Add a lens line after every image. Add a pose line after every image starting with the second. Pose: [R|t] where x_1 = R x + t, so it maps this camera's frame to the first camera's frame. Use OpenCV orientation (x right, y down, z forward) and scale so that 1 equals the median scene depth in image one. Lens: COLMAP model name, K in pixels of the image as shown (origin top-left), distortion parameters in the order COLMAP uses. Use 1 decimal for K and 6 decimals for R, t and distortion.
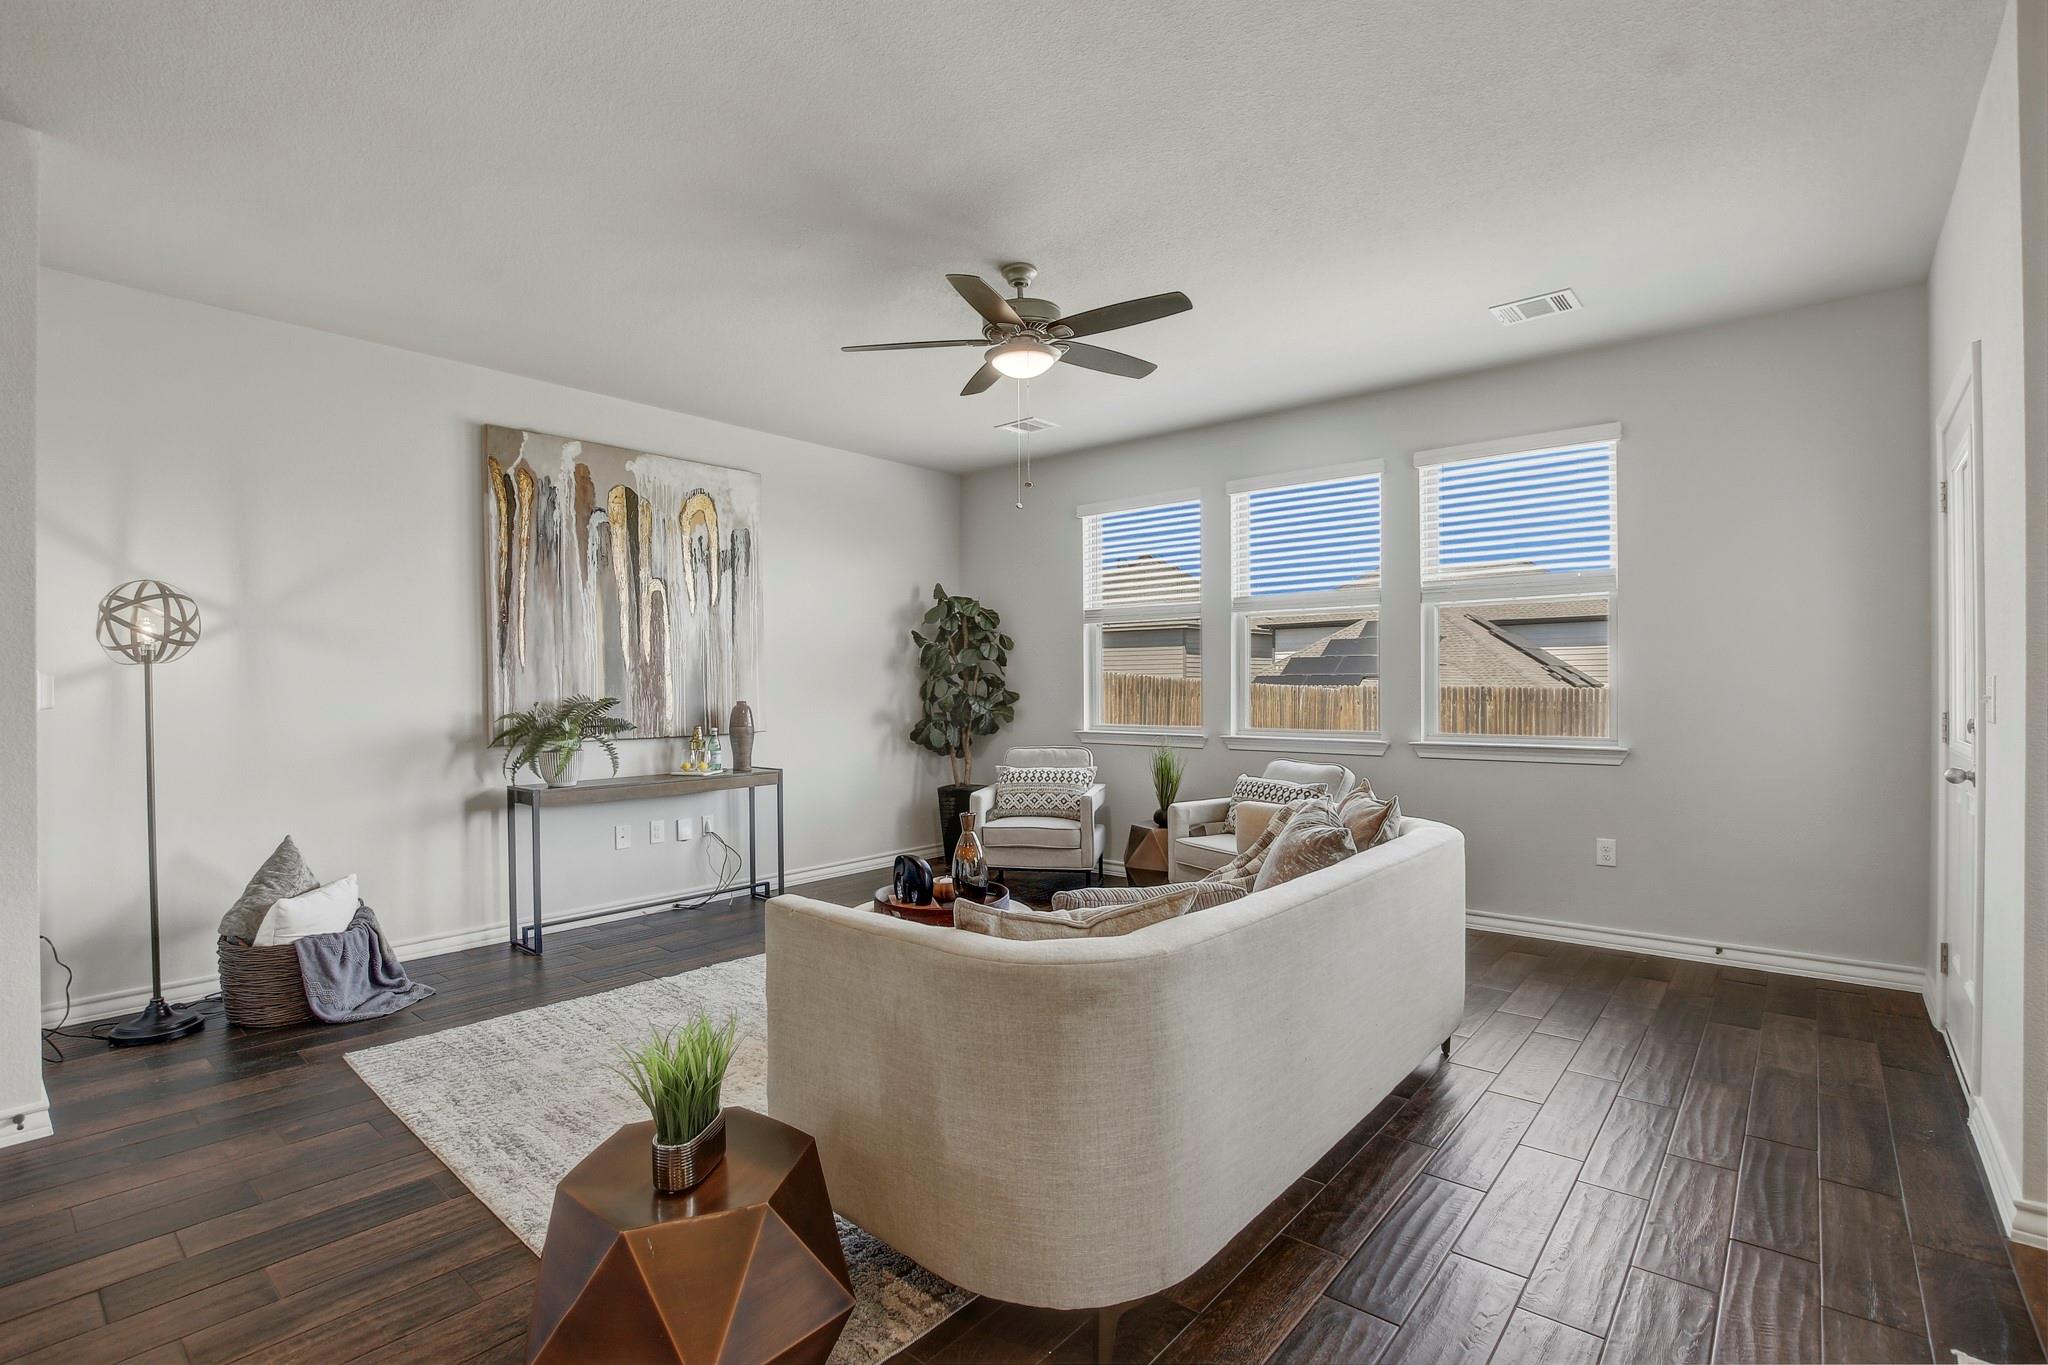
lens RADIAL K [[952.7, 0, 1025.3], [0, 952.7, 683.6], [0, 0, 1]] dist [-0.032009, 0.003359]
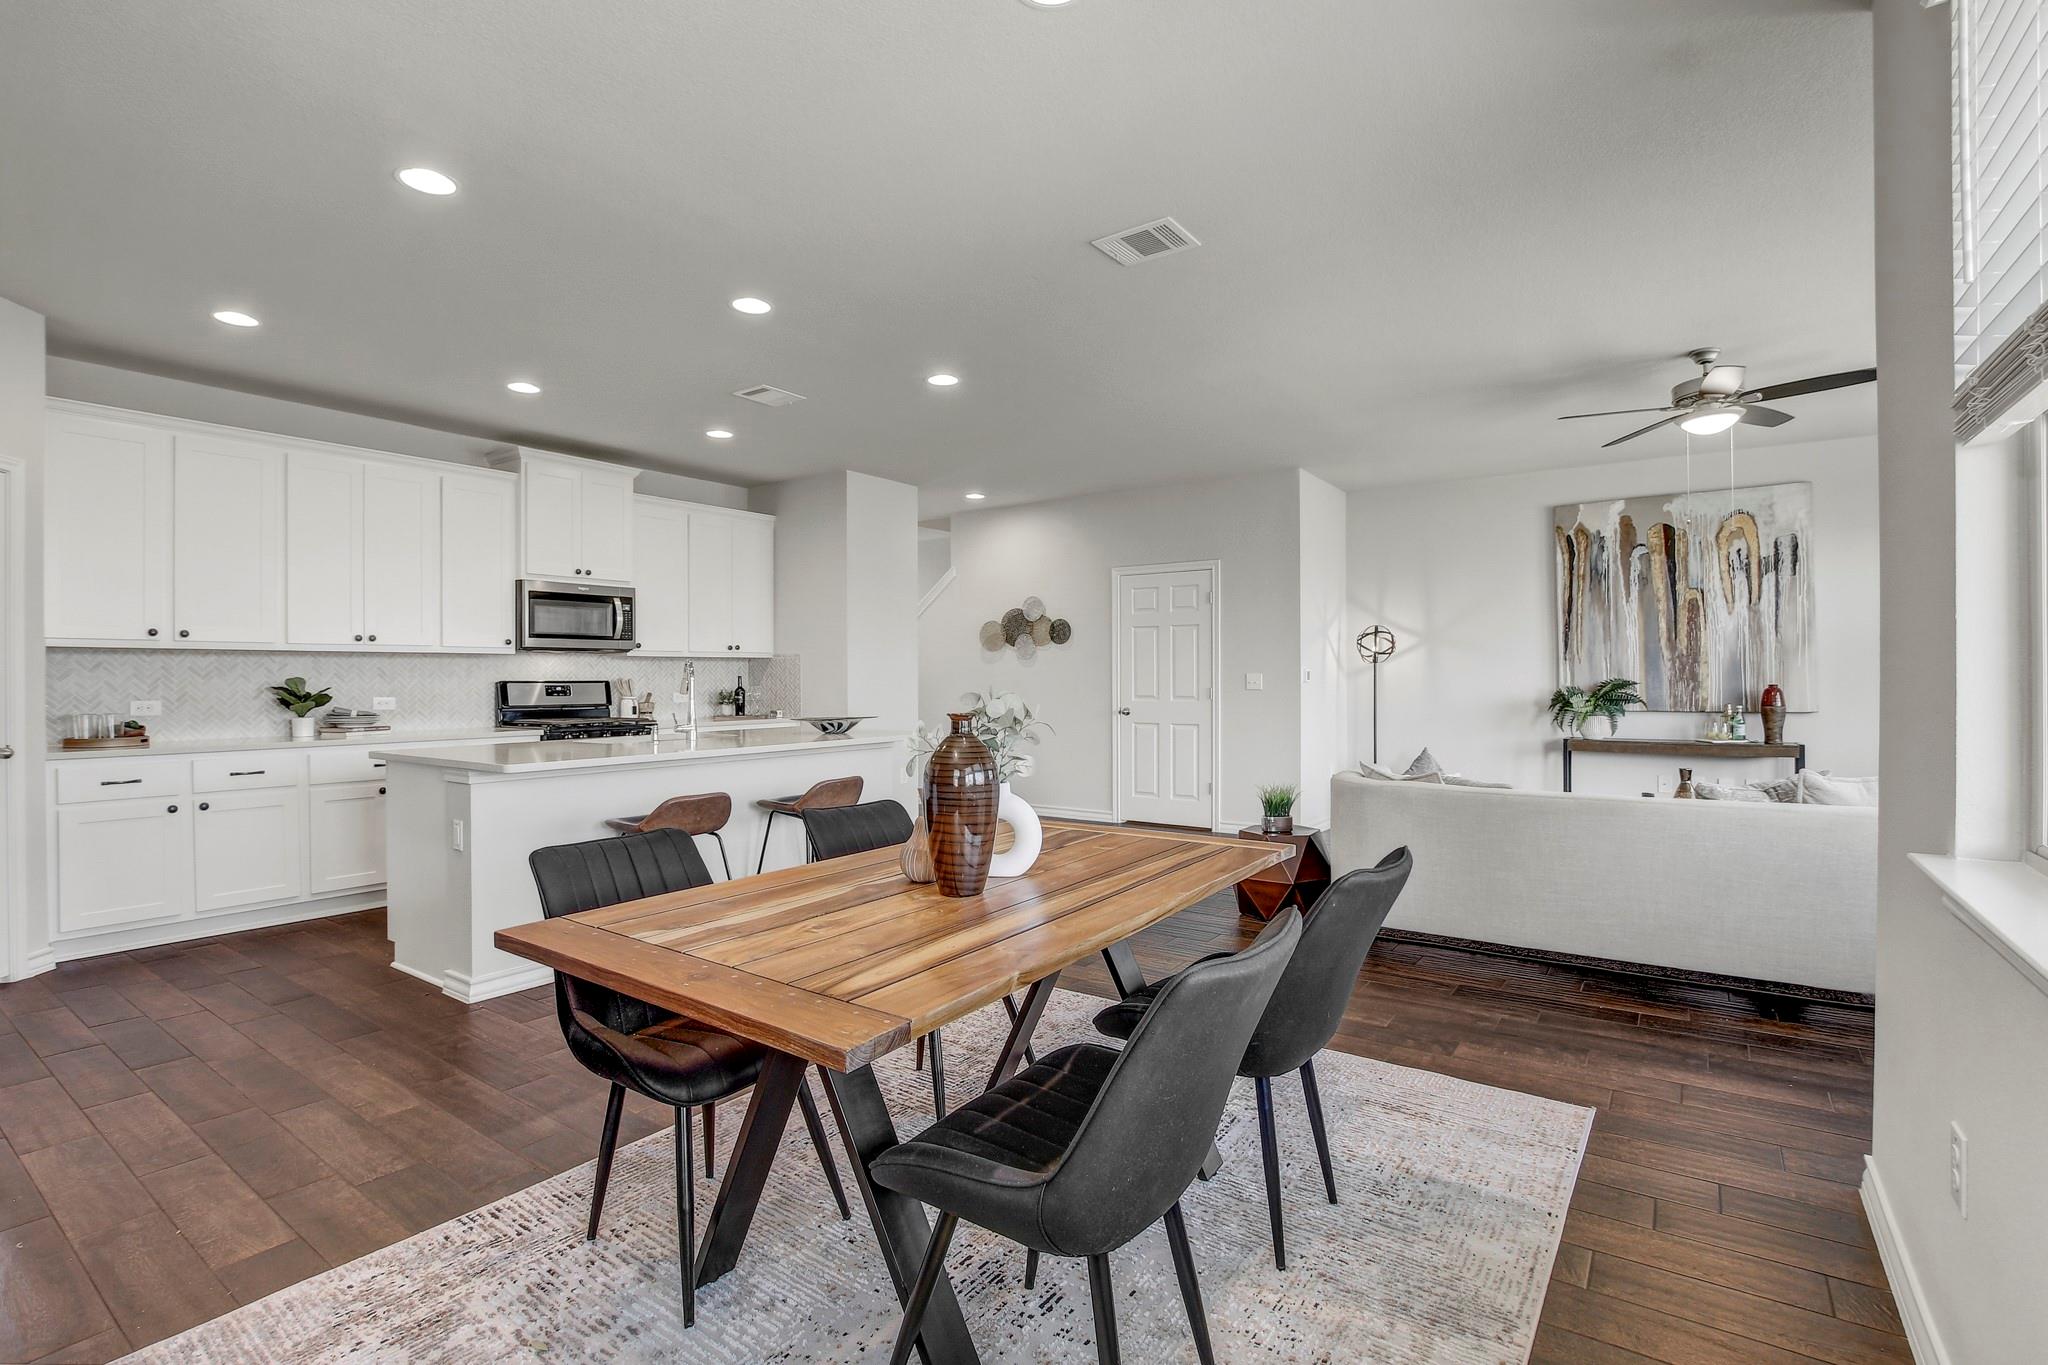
lens RADIAL K [[952.7, 0, 1015.9], [0, 952.7, 679.4], [0, 0, 1]] dist [-0.032009, 0.003359]
pose [[0.084635, 0.008353, -0.996377, 0.786636], [0.007166, 0.999934, 0.008992, -0.005335], [0.996386, -0.007901, 0.084570, -0.028148]]
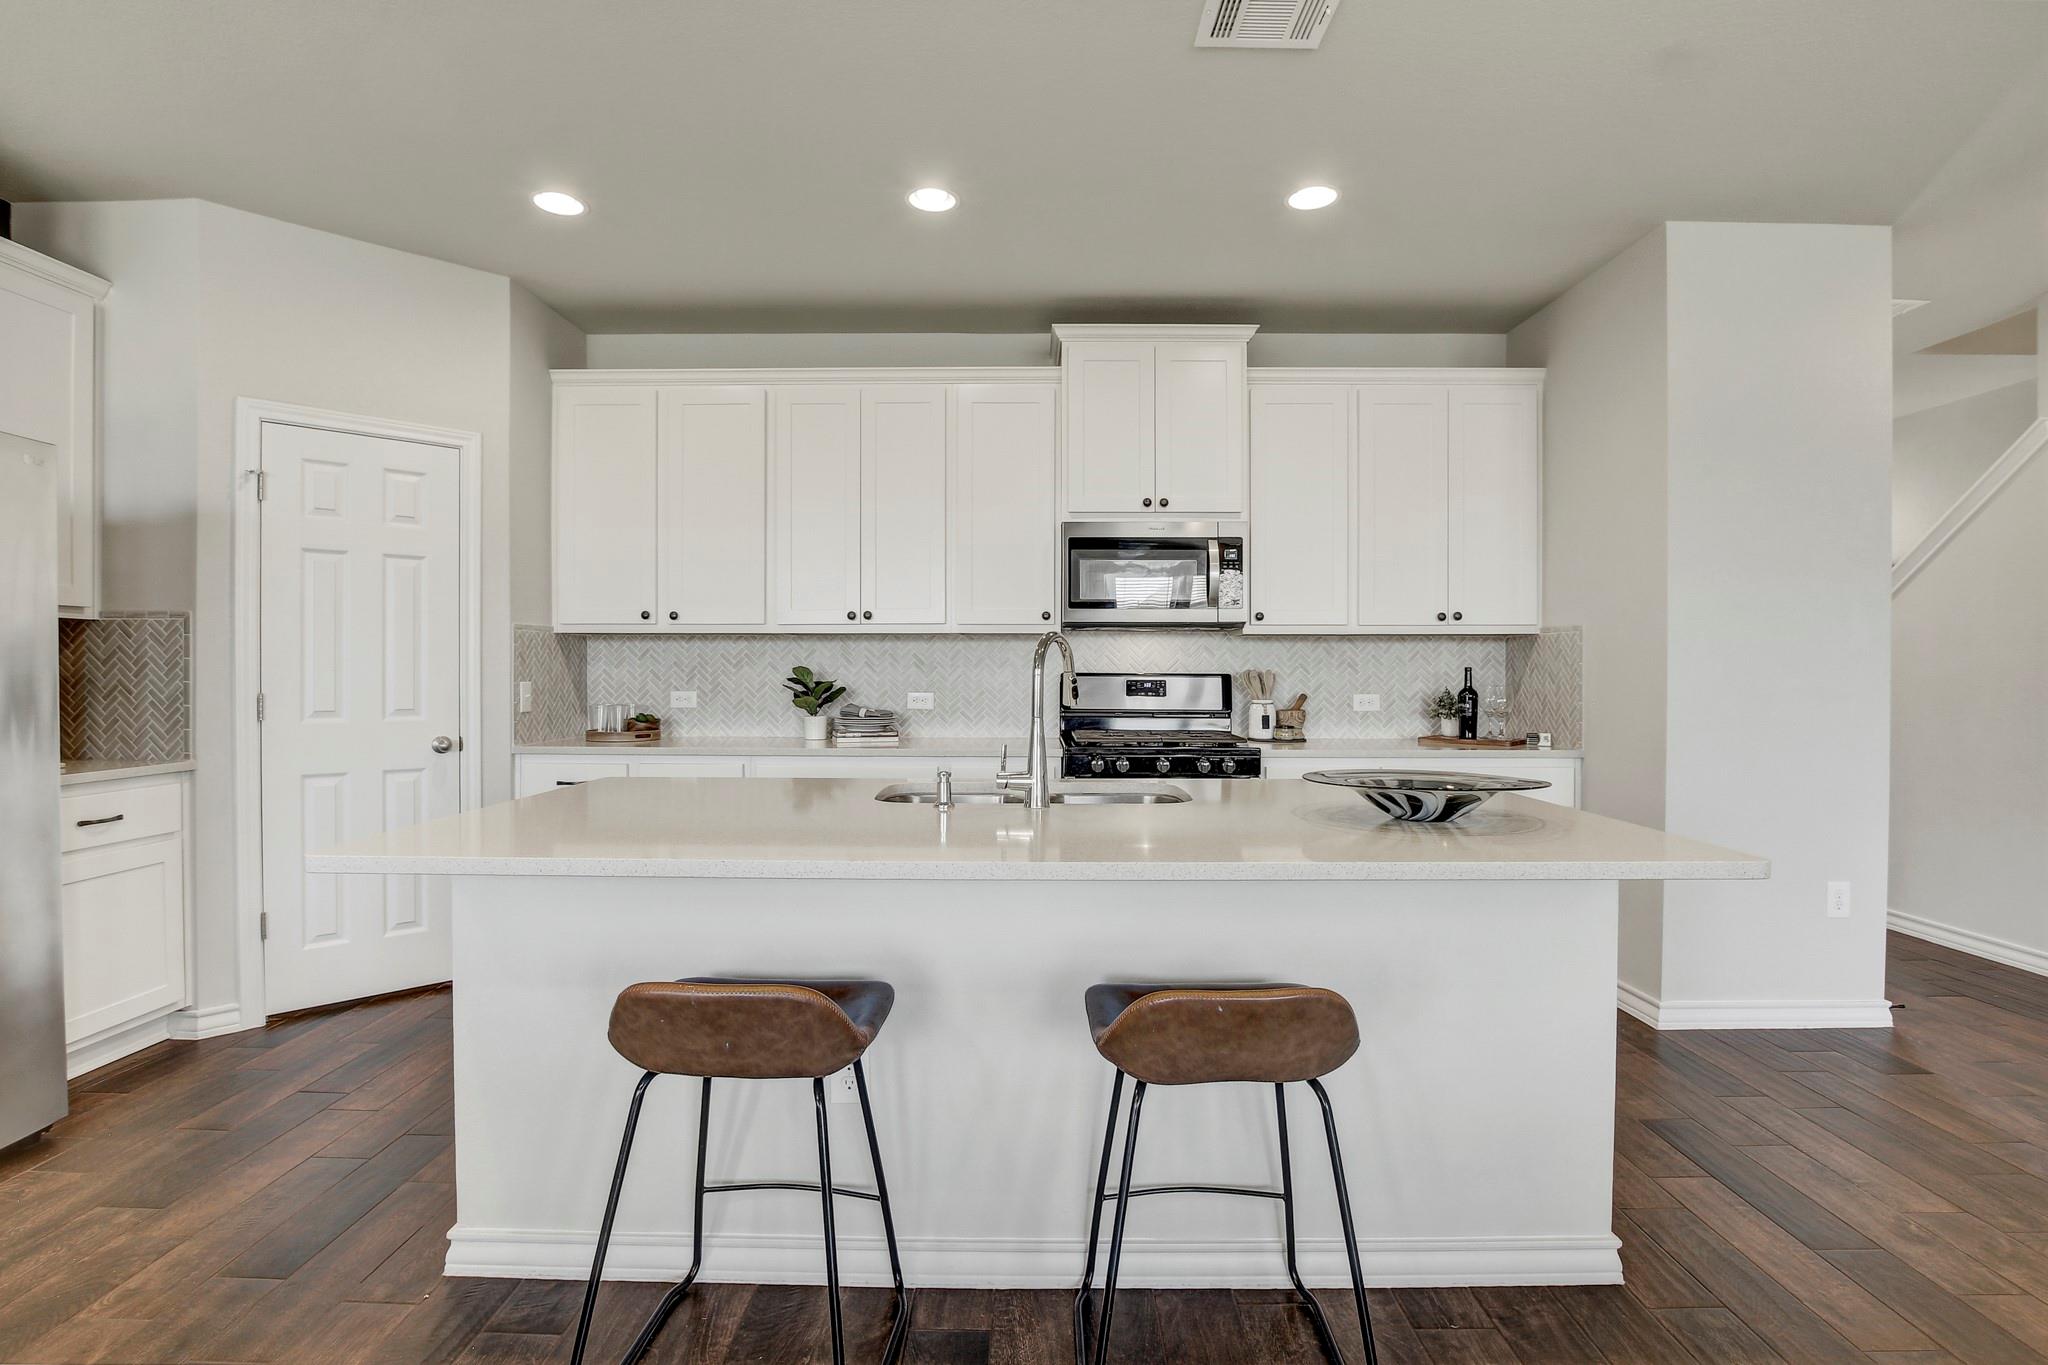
lens RADIAL K [[952.7, 0, 1027.2], [0, 952.7, 680.7], [0, 0, 1]] dist [-0.032009, 0.003359]
pose [[-0.772123, 0.011498, -0.635369, 0.134464], [0.004968, 0.999915, 0.012058, -0.000928], [0.635454, 0.006154, -0.772114, 0.053354]]
